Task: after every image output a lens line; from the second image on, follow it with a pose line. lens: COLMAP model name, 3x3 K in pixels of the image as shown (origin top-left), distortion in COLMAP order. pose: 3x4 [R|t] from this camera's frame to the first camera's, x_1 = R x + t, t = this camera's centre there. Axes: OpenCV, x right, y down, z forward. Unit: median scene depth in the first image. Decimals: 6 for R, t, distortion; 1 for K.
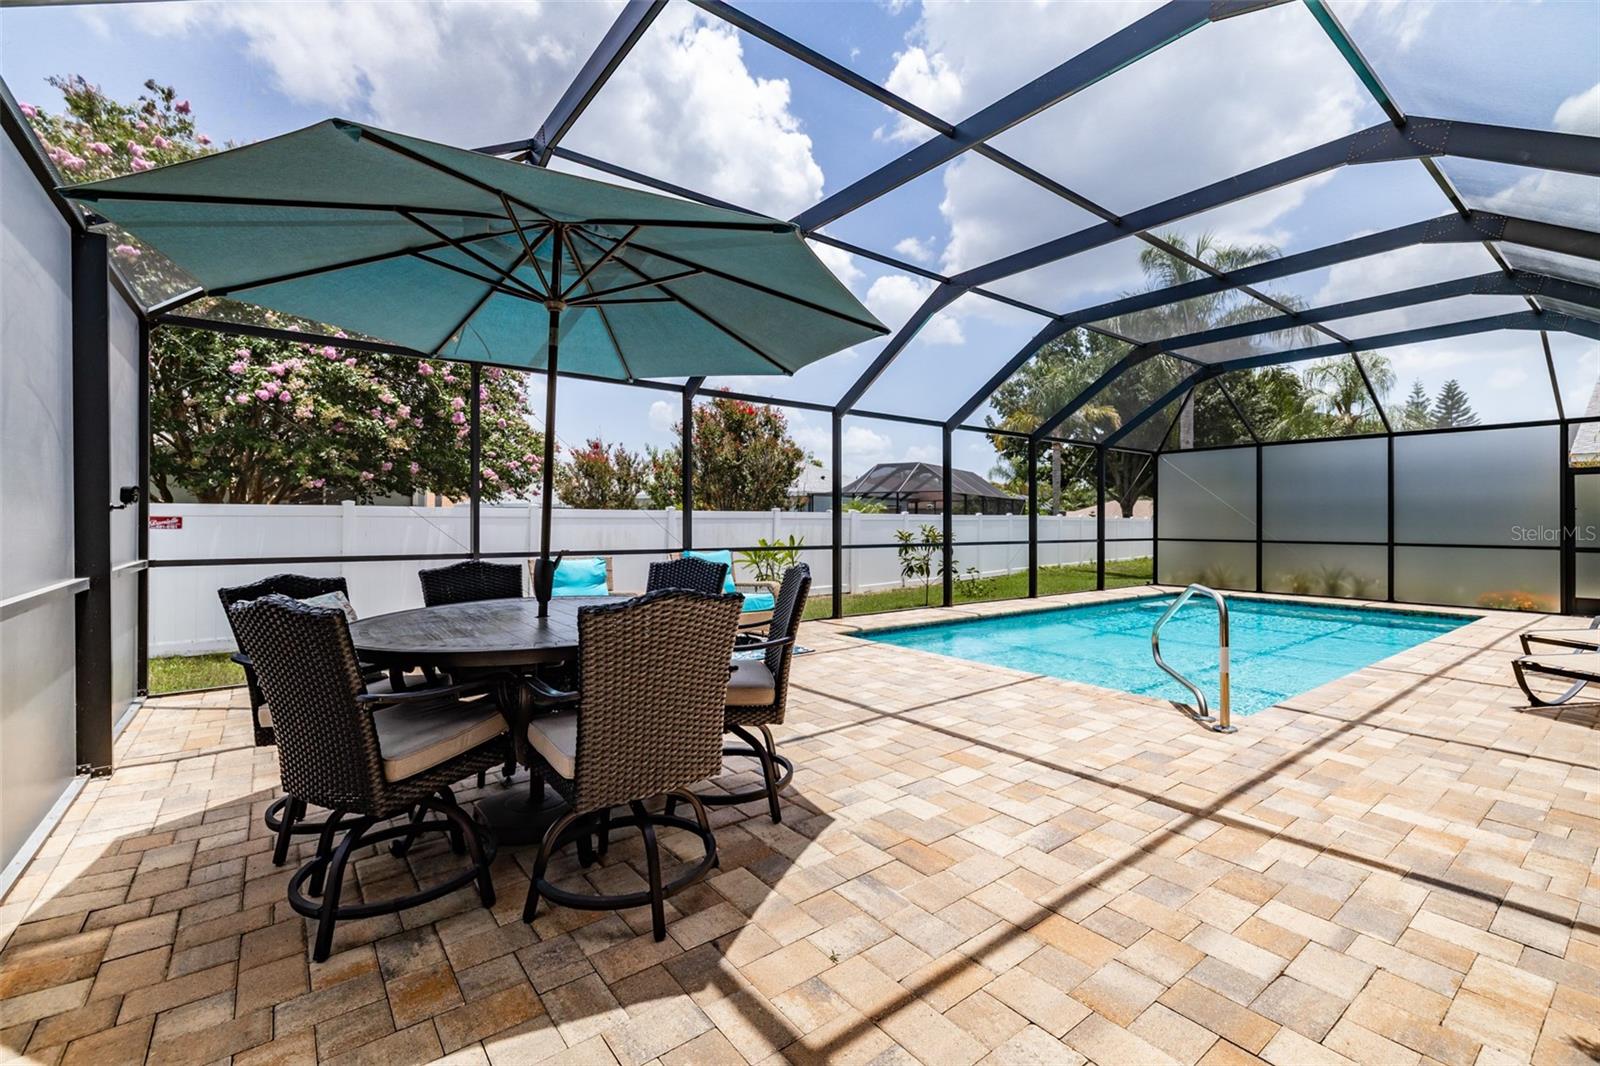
lens RADIAL K [[682.5, 0, 794.2], [0, 682.5, 520.2], [0, 0, 1]] dist [-0.010386, -0.001041]
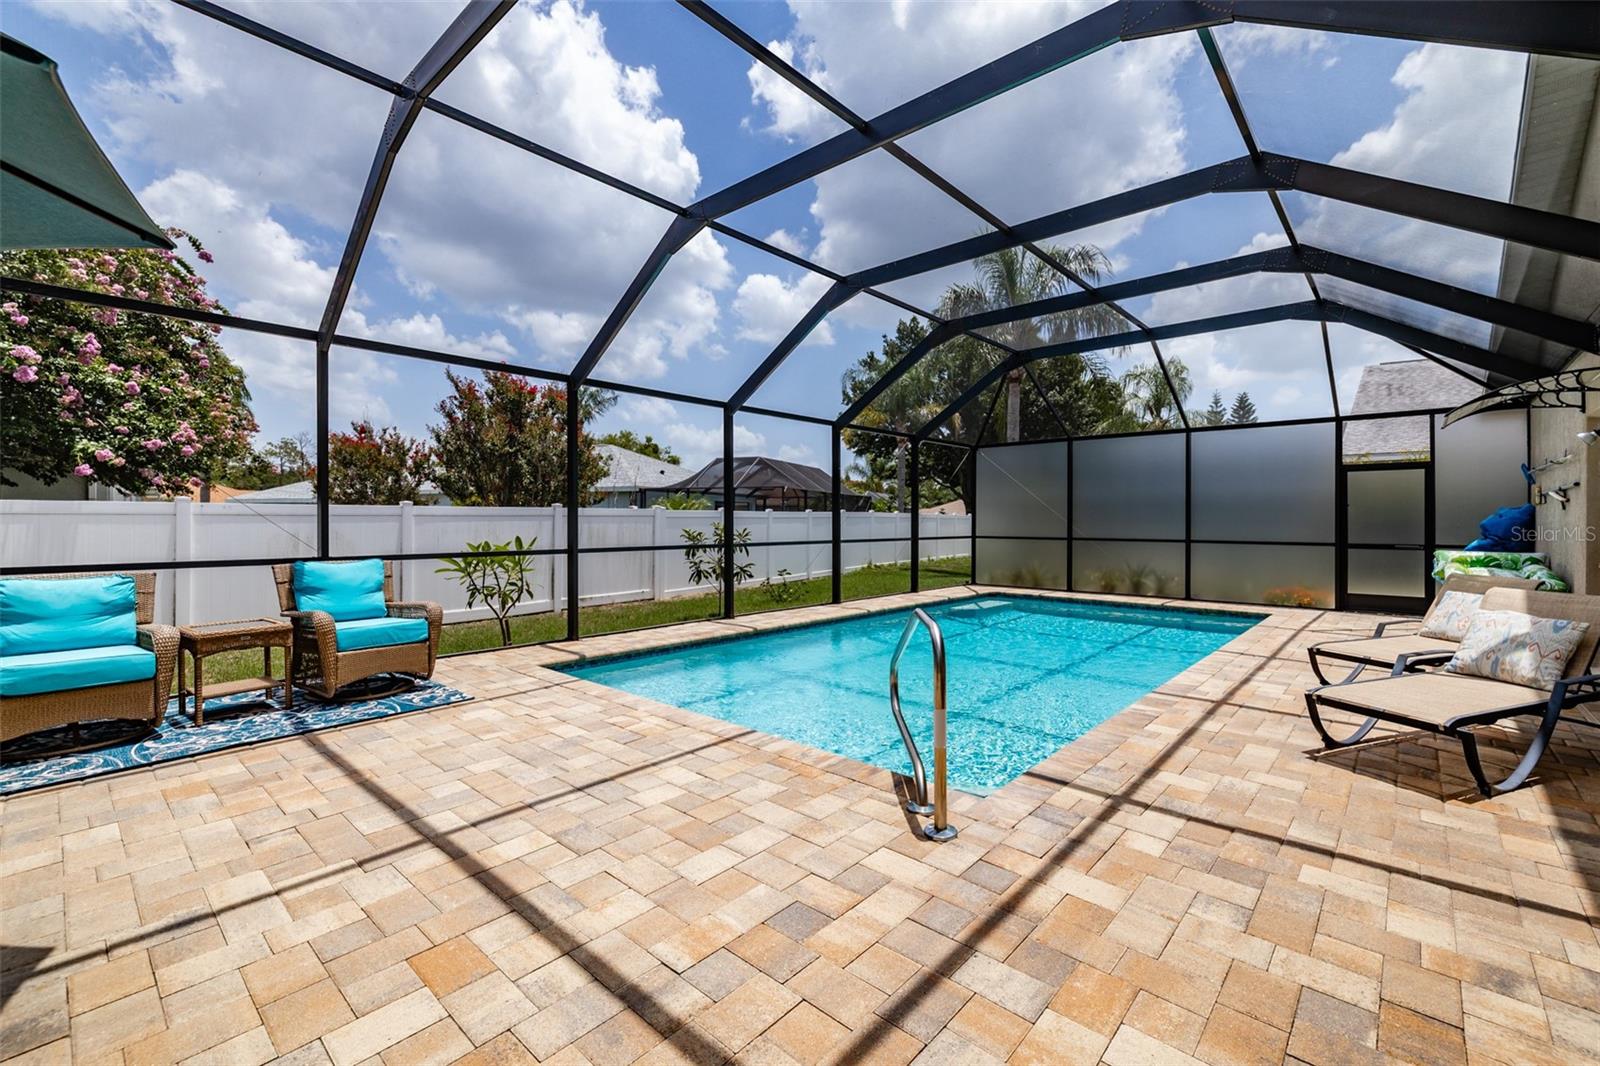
lens RADIAL K [[682.5, 0, 795.8], [0, 682.5, 523.5], [0, 0, 1]] dist [-0.010386, -0.001041]
pose [[0.981864, -0.002693, 0.189566, 0.159380], [0.000993, 0.999958, 0.009067, 0.000000], [-0.189582, -0.008715, 0.981826, 0.162093]]
